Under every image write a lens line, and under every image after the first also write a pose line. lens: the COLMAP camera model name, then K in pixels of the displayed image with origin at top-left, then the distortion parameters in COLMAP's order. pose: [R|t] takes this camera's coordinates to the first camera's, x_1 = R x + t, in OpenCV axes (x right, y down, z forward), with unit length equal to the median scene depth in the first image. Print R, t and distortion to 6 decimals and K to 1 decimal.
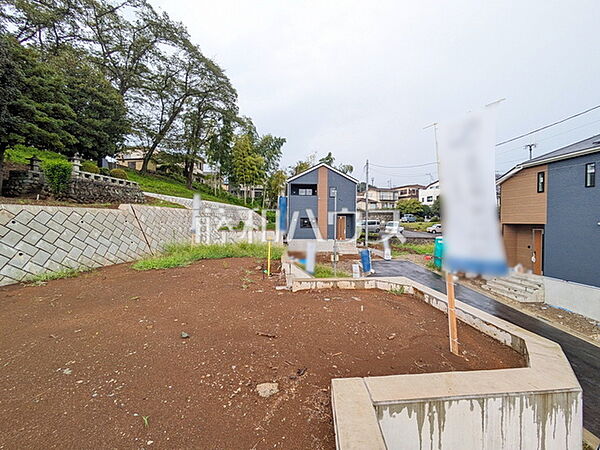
lens RADIAL K [[235.6, 0, 298.6], [0, 235.6, 225.1], [0, 0, 1]] dist [0.000409, 0.000349]
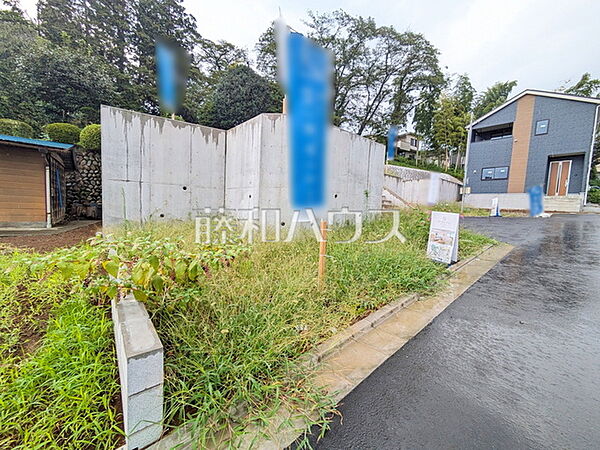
lens RADIAL K [[235.6, 0, 298.6], [0, 235.6, 225.1], [0, 0, 1]] dist [0.000409, 0.000349]
pose [[0.581517, 0.084745, -0.809108, 0.244603], [-0.061307, 0.996296, 0.060289, 0.119627], [0.811221, 0.014545, 0.584559, -0.013546]]
